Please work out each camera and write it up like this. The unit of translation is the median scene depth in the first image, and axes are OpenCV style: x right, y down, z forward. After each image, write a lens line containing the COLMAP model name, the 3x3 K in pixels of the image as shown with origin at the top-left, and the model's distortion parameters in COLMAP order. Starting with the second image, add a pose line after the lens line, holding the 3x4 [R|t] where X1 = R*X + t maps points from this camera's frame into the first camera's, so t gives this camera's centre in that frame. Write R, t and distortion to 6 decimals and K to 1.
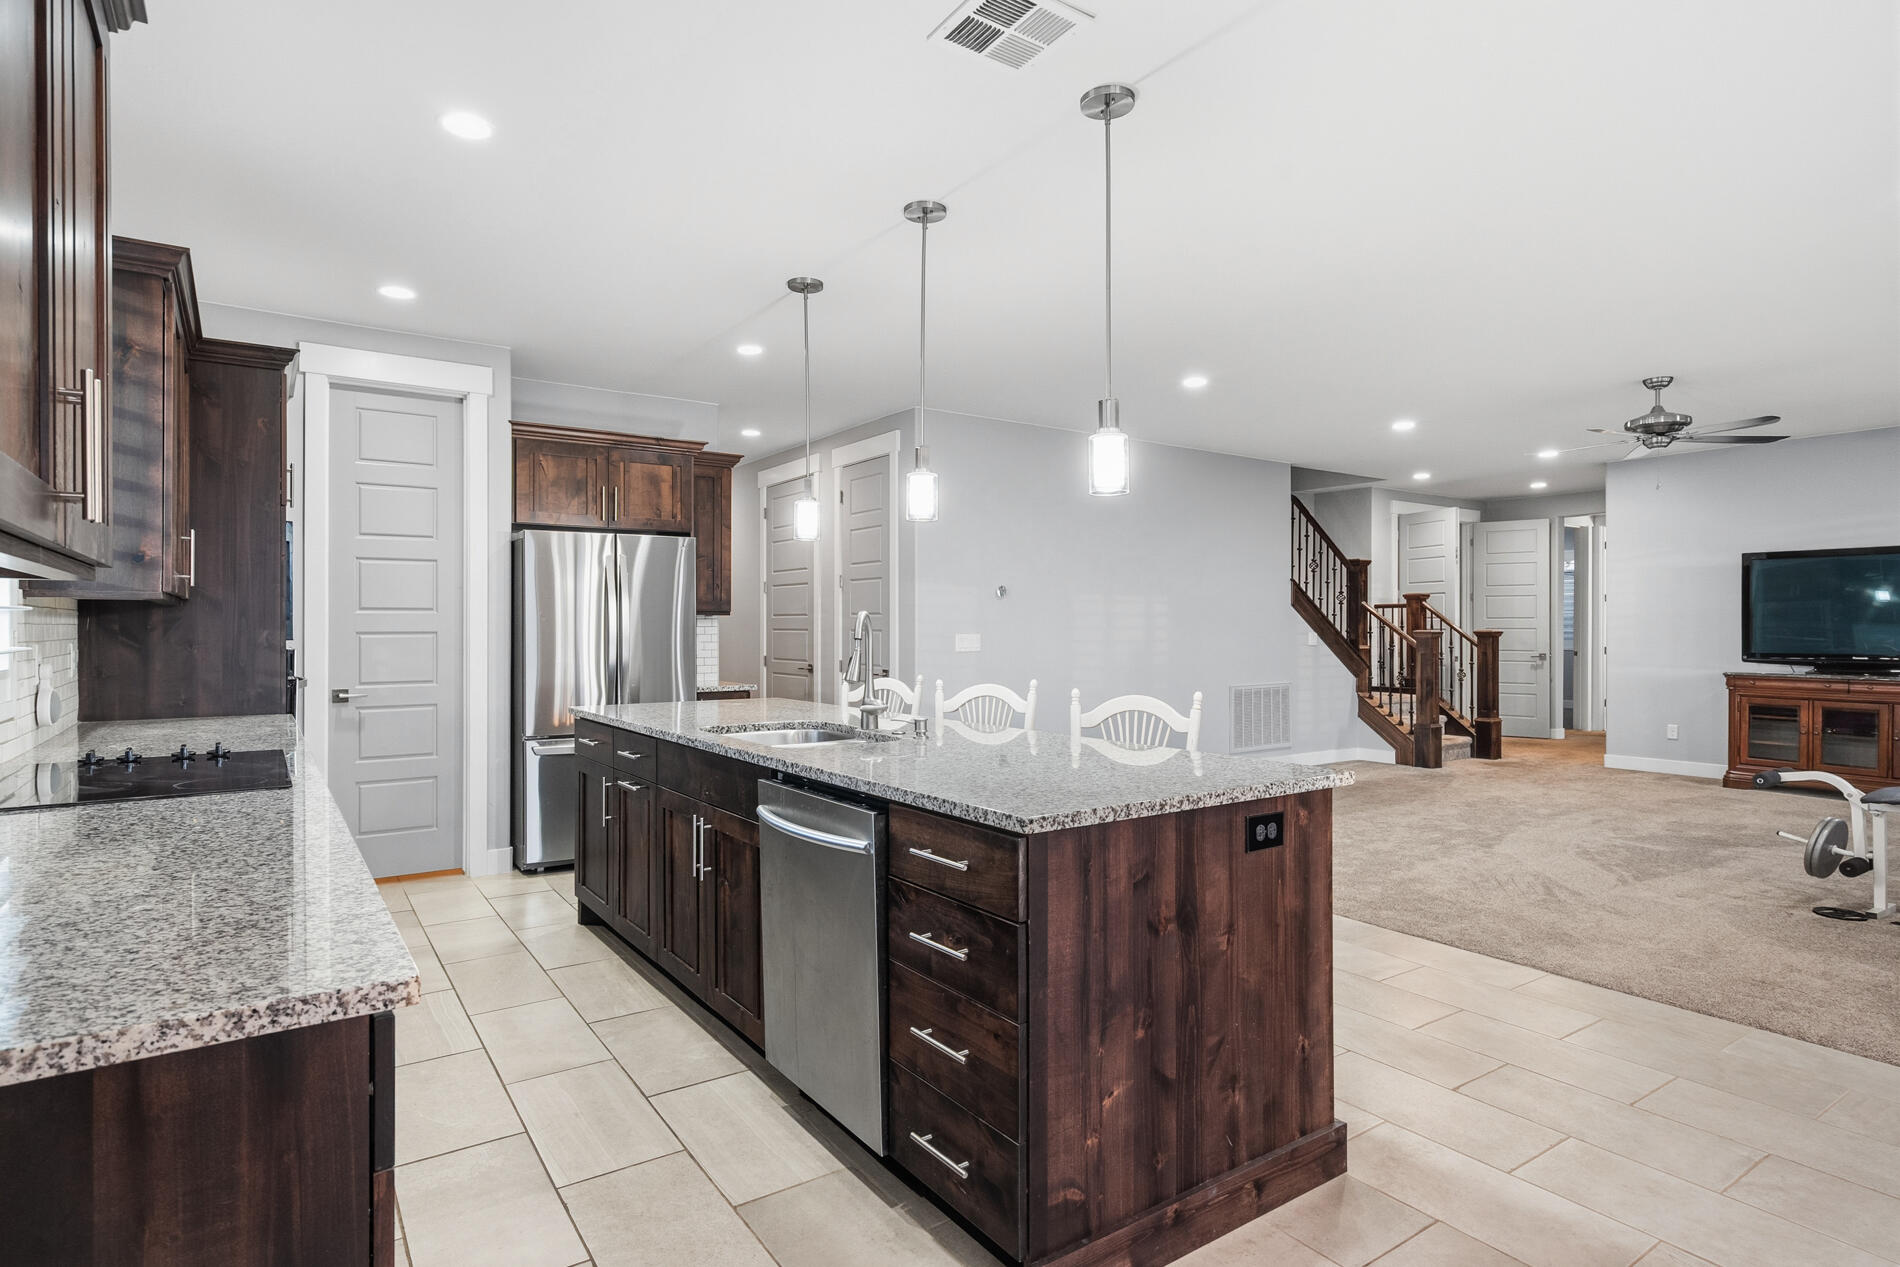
lens RADIAL K [[991.3, 0, 941.1], [0, 991.3, 619.5], [0, 0, 1]] dist [0.003409, 0.000181]
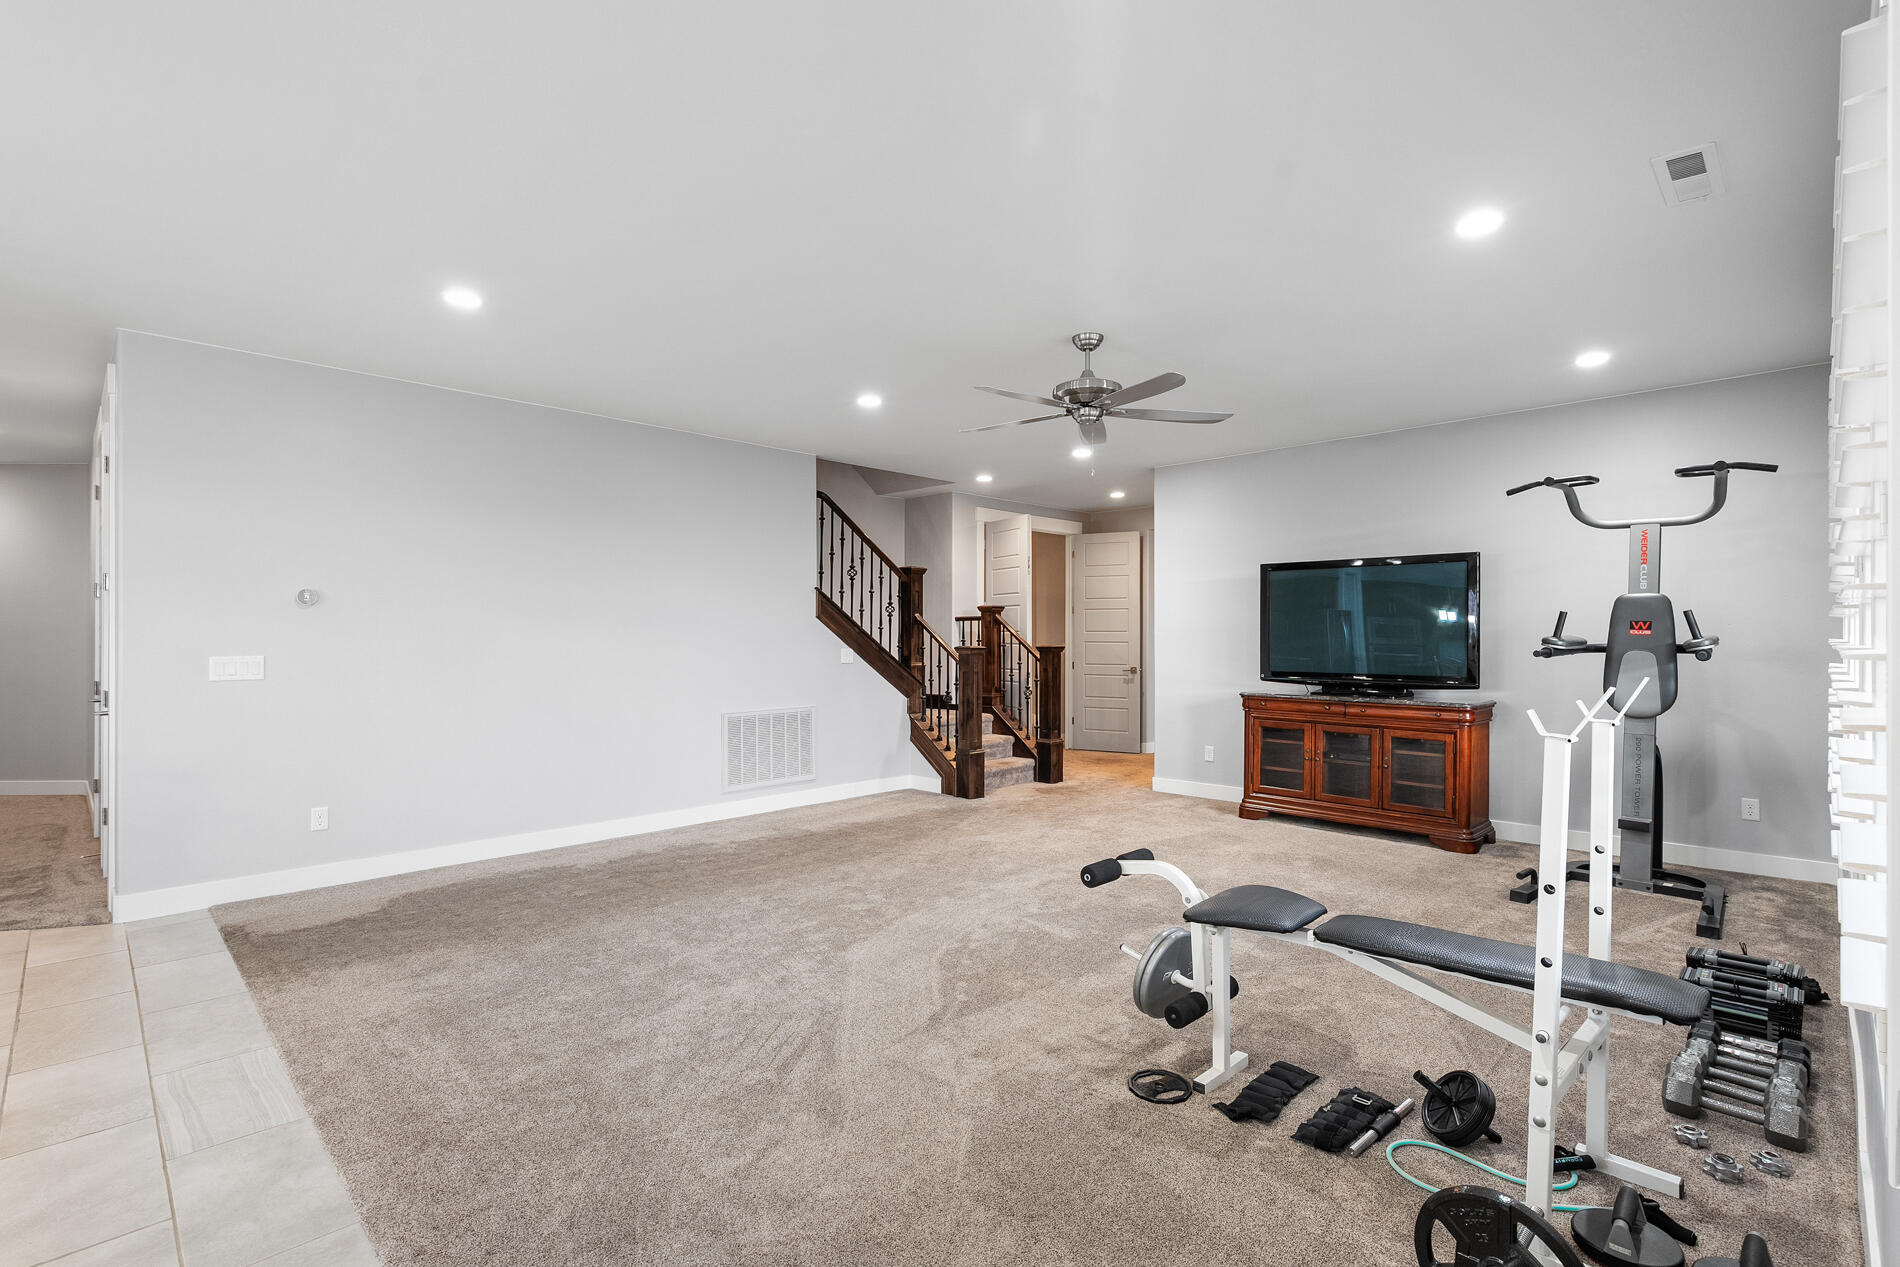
lens RADIAL K [[875.7, 0, 950.0], [0, 875.7, 633.5], [0, 0, 1]] dist [0.000804, 0.000479]
pose [[0.981155, 0.002188, 0.193212, 0.309349], [-0.003328, 0.999979, 0.005577, -0.004638], [-0.193196, -0.006114, 0.981141, 0.214524]]
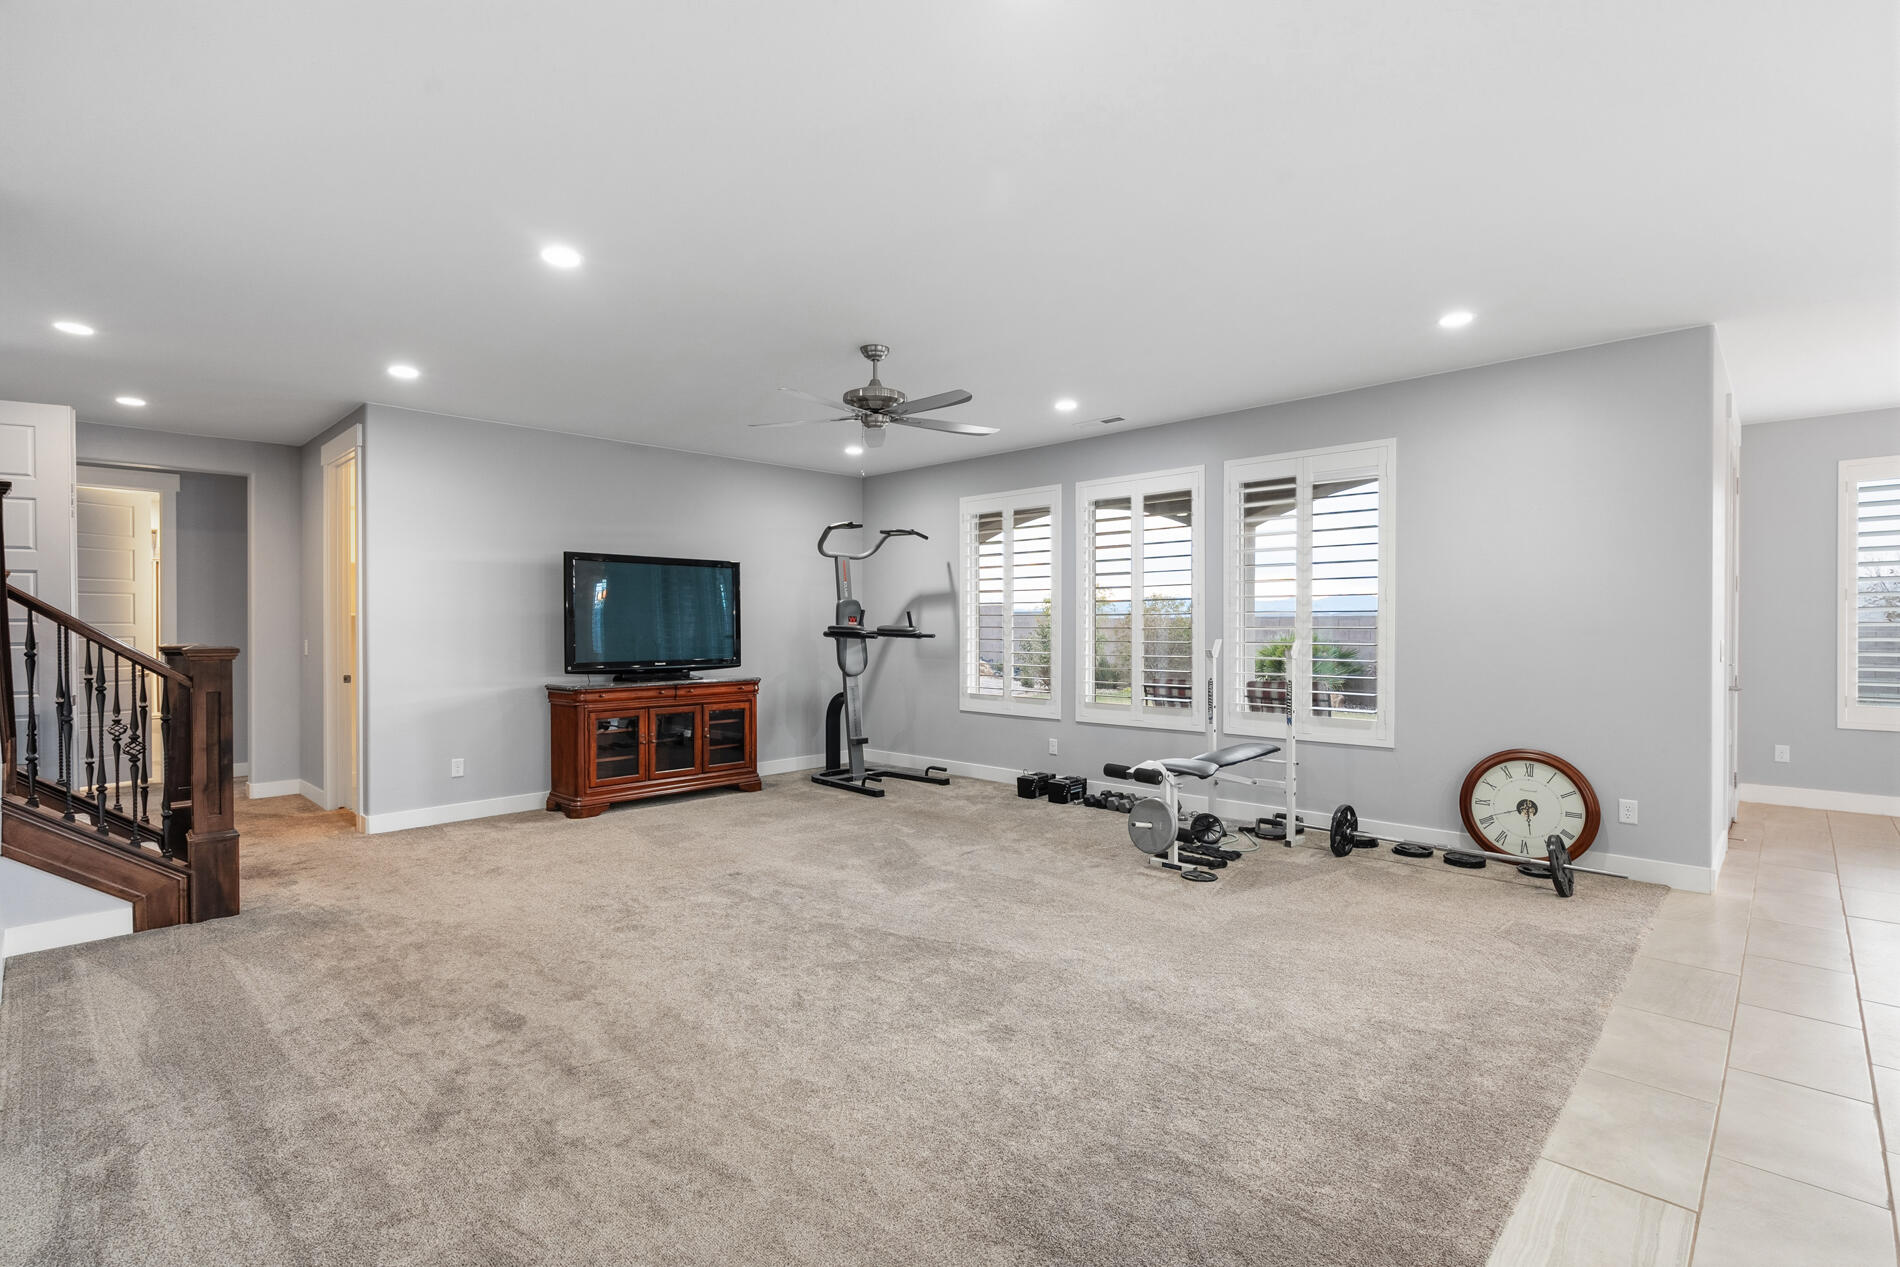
lens RADIAL K [[859.8, 0, 950.0], [0, 859.8, 633.5], [0, 0, 1]] dist [-0.001433, 0.000035]
pose [[-0.197158, -0.007058, 0.980346, -0.014058], [-0.002761, 0.999974, 0.006644, 0.000011], [-0.980368, -0.001397, -0.197172, 0.697989]]
